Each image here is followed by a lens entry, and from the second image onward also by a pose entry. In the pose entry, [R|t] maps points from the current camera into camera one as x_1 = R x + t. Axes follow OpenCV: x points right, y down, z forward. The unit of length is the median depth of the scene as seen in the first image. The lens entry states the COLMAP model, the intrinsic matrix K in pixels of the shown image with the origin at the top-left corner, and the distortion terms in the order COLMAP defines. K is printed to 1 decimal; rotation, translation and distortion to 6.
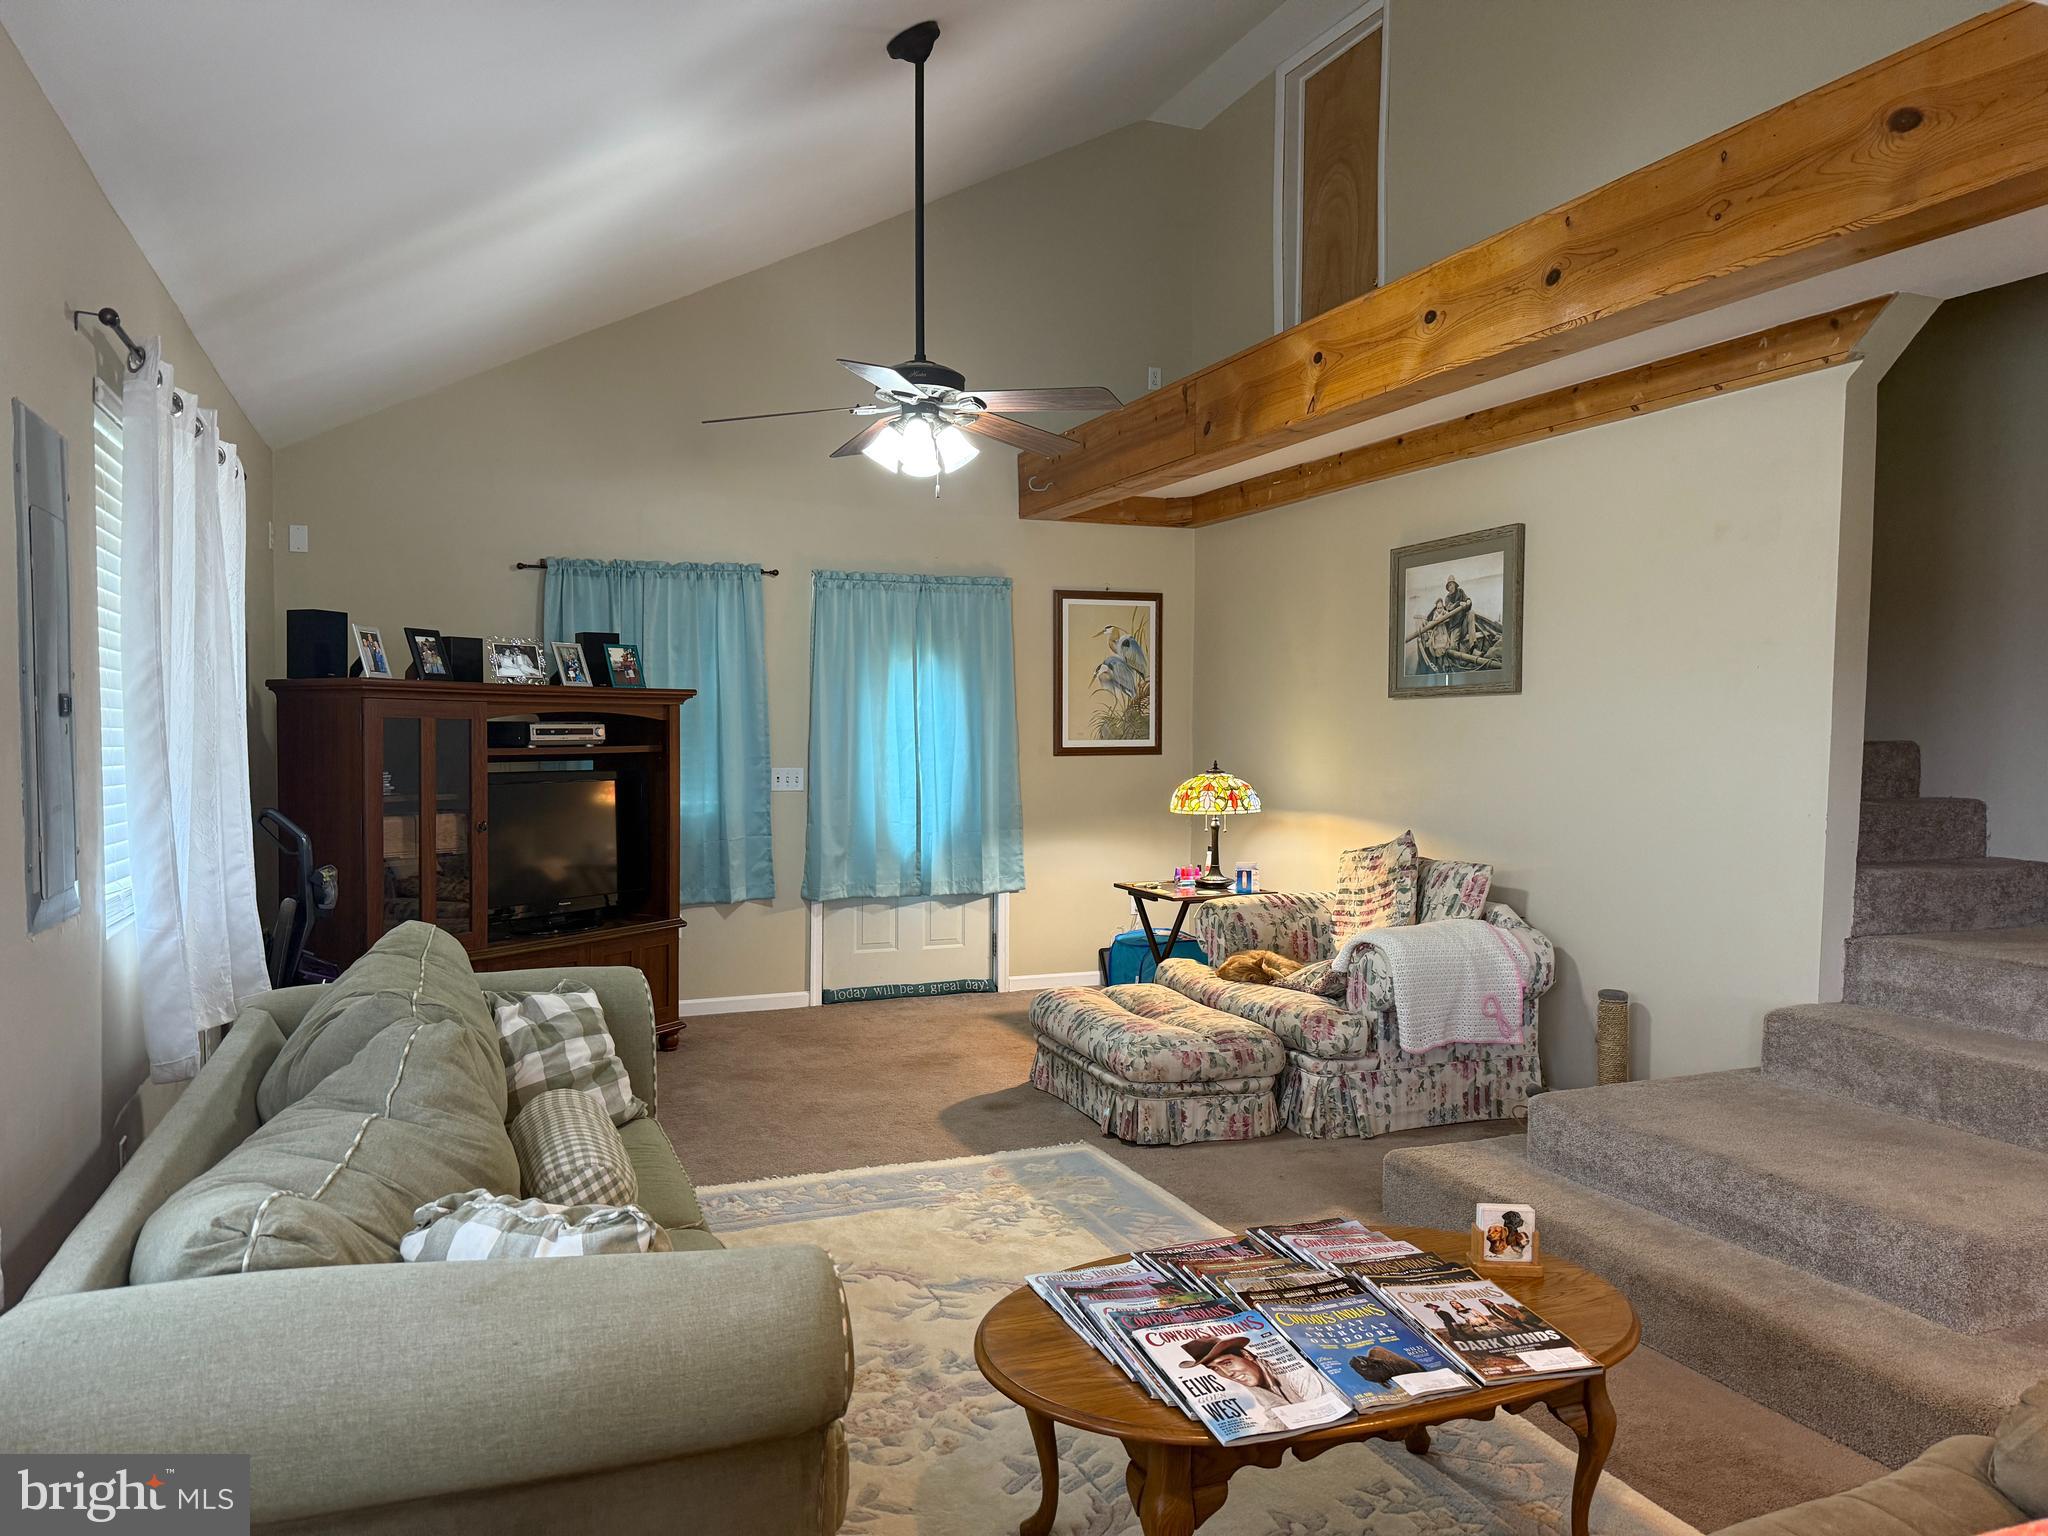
lens RADIAL K [[1446.6, 0, 1011.2], [0, 1446.6, 768.3], [0, 0, 1]] dist [0.053748, -0.066336]
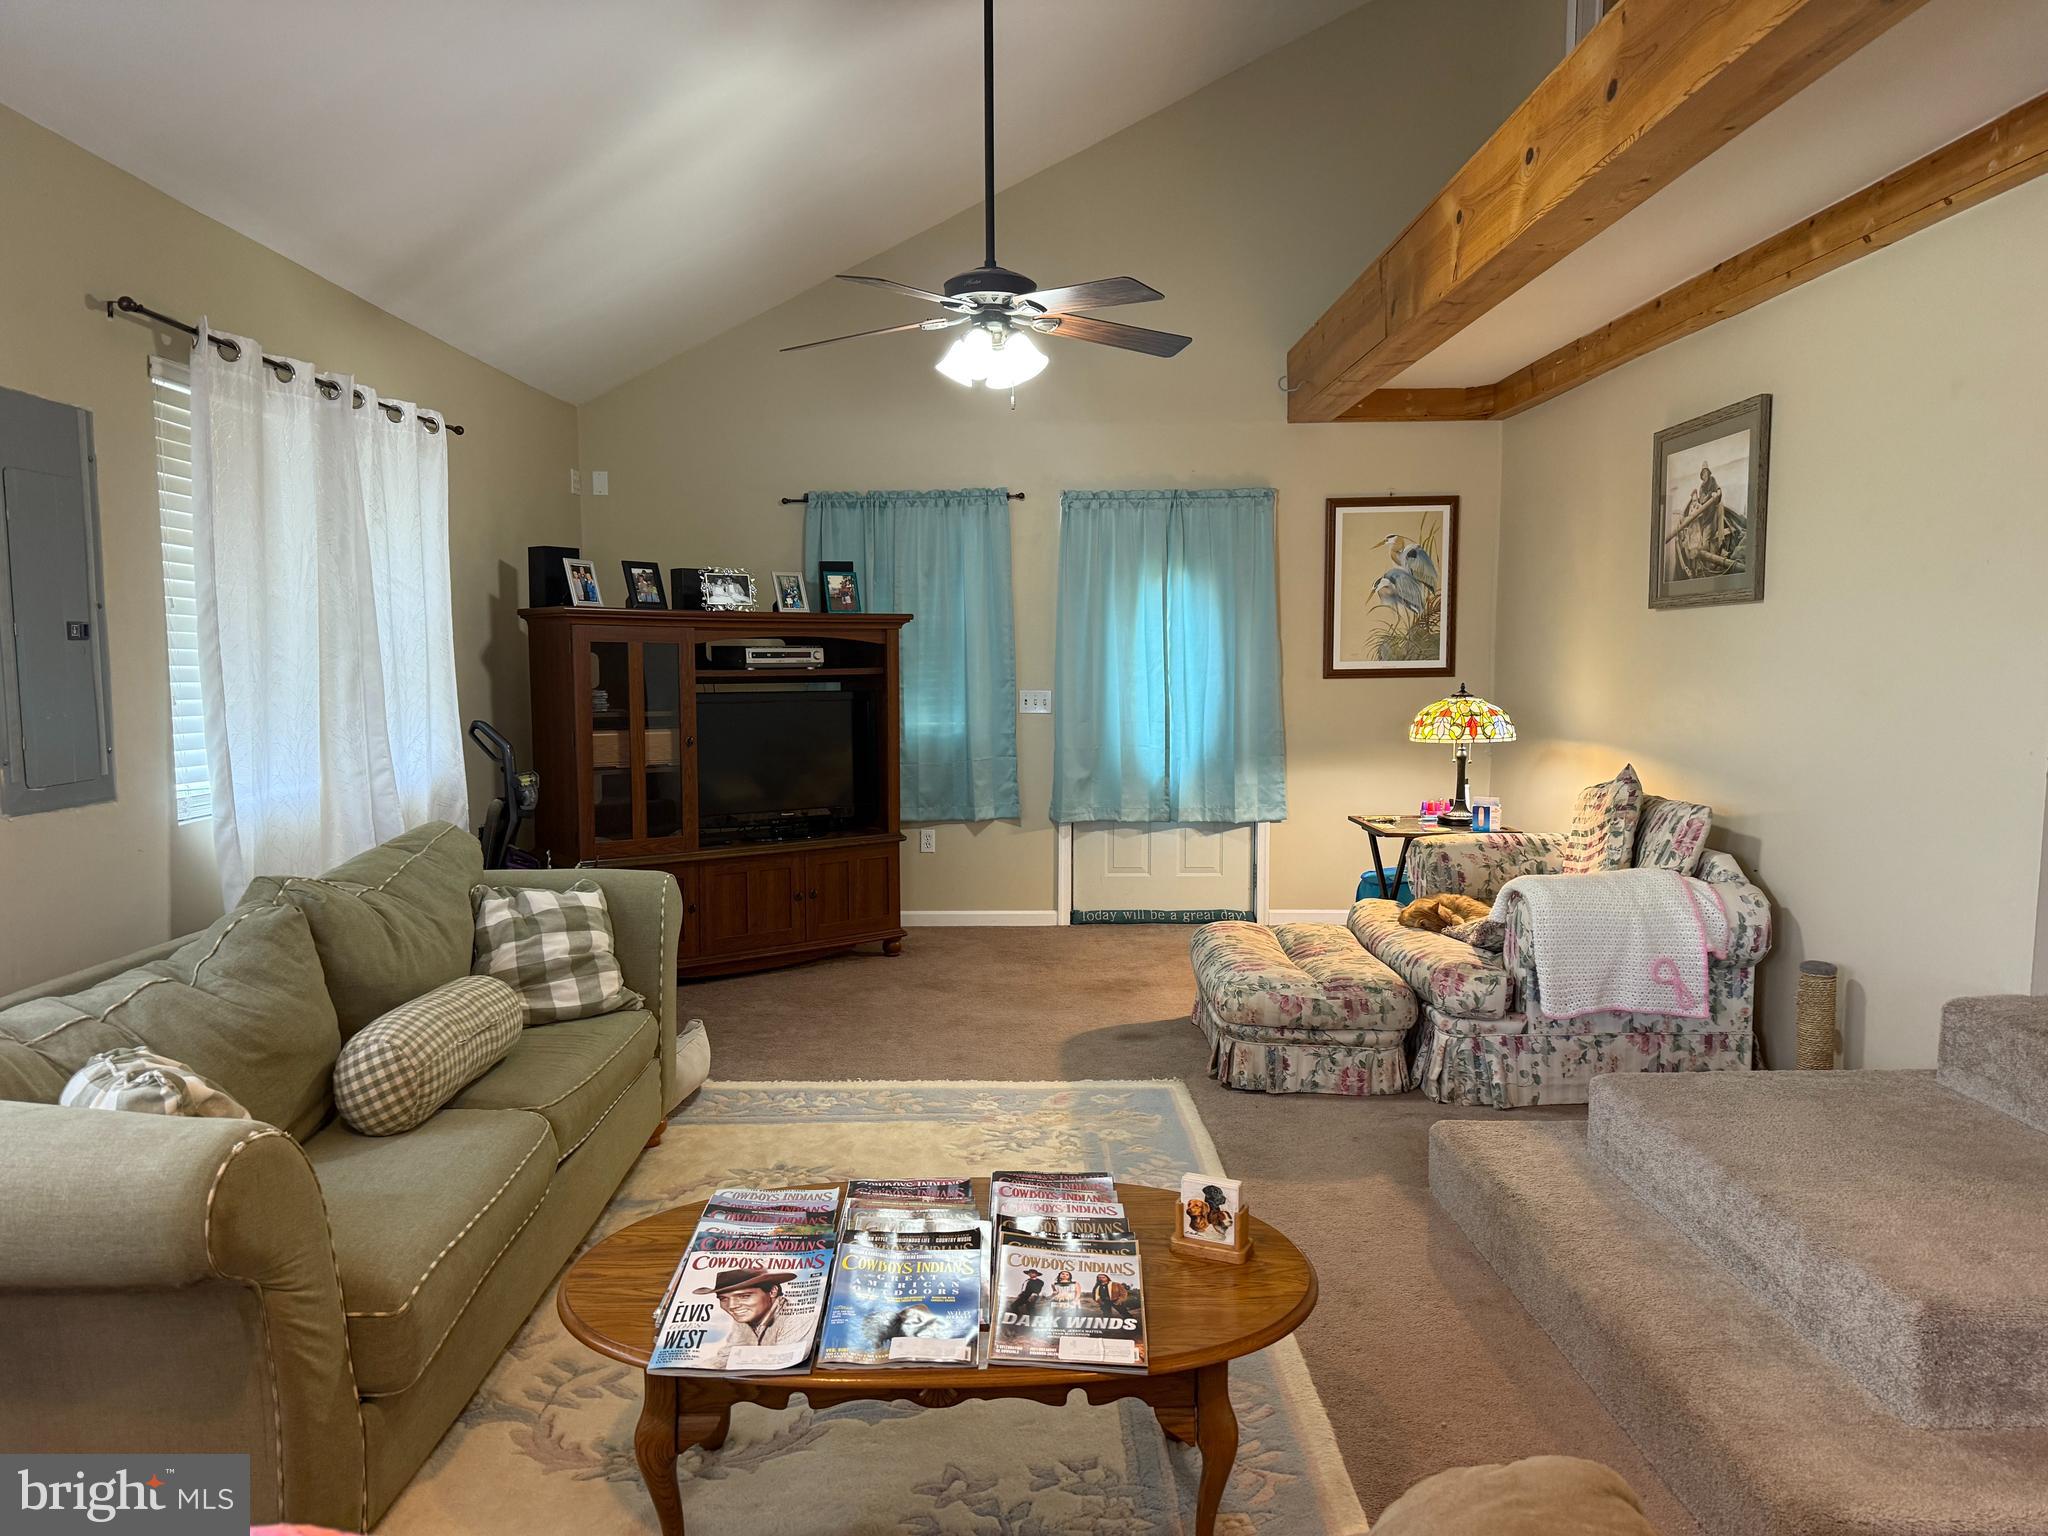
lens RADIAL K [[1446.6, 0, 1027.1], [0, 1446.6, 770.5], [0, 0, 1]] dist [0.053748, -0.066336]
pose [[0.931783, 0.023774, -0.362236, 0.287971], [-0.004585, 0.998544, 0.053741, 0.002190], [0.362986, -0.048414, 0.930536, 0.077893]]
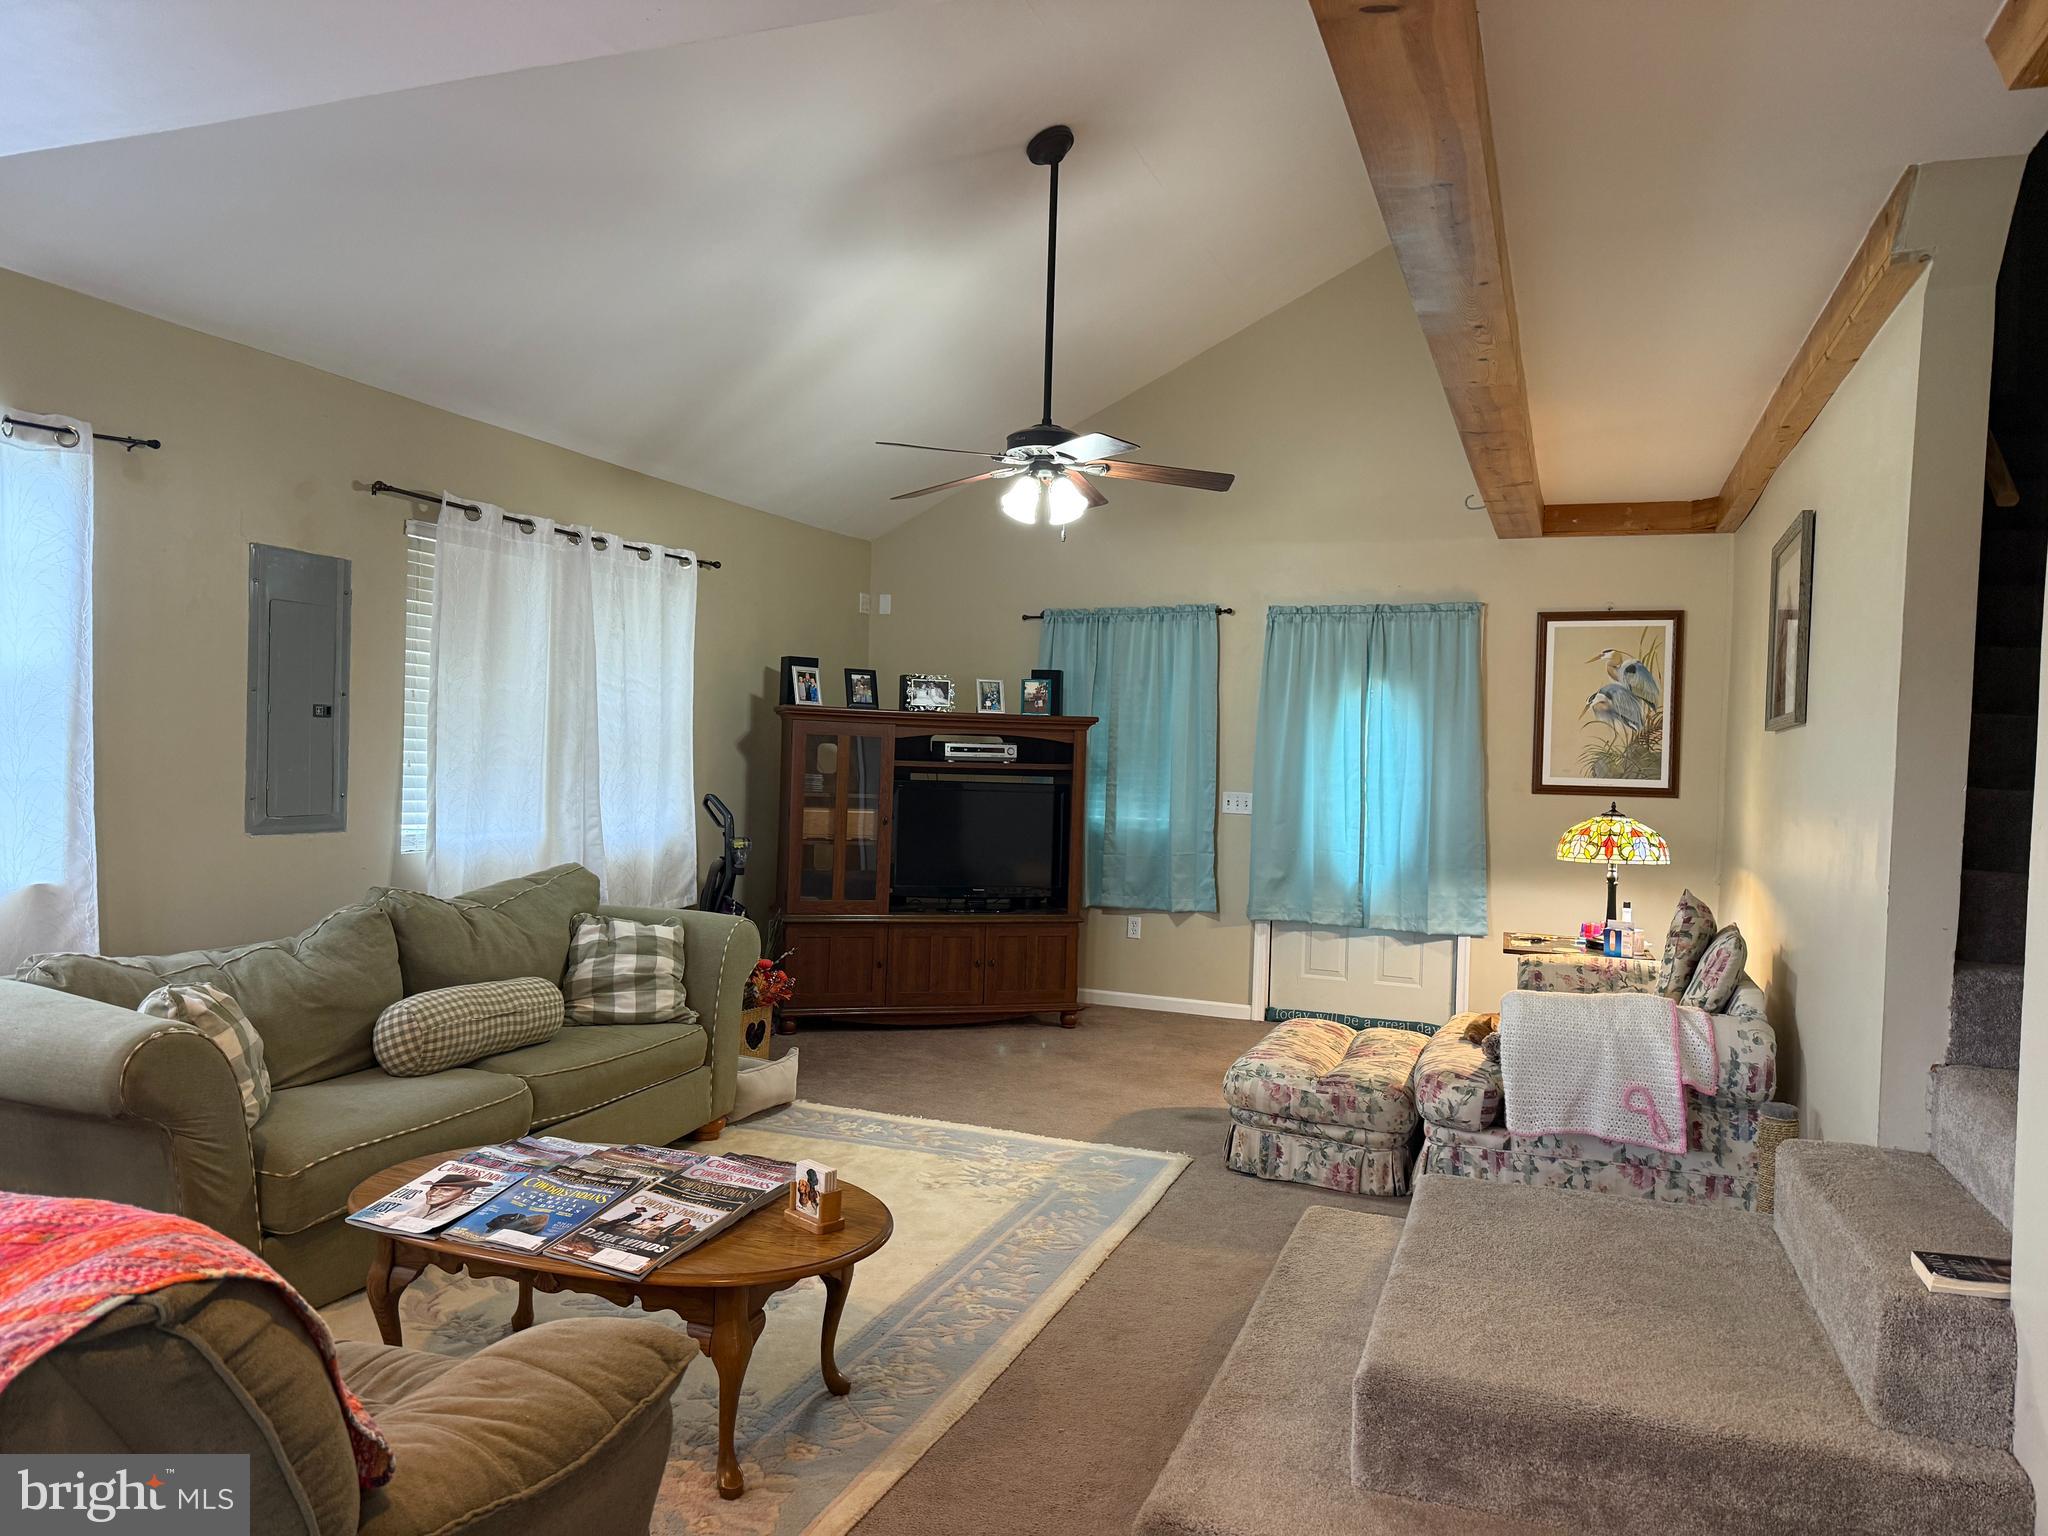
lens RADIAL K [[1446.6, 0, 1028.3], [0, 1446.6, 760.7], [0, 0, 1]] dist [0.053748, -0.066336]
pose [[0.736652, 0.025010, -0.675809, 0.628131], [-0.049021, 0.998662, -0.016476, 0.002105], [0.674493, 0.045266, 0.736892, 0.149082]]
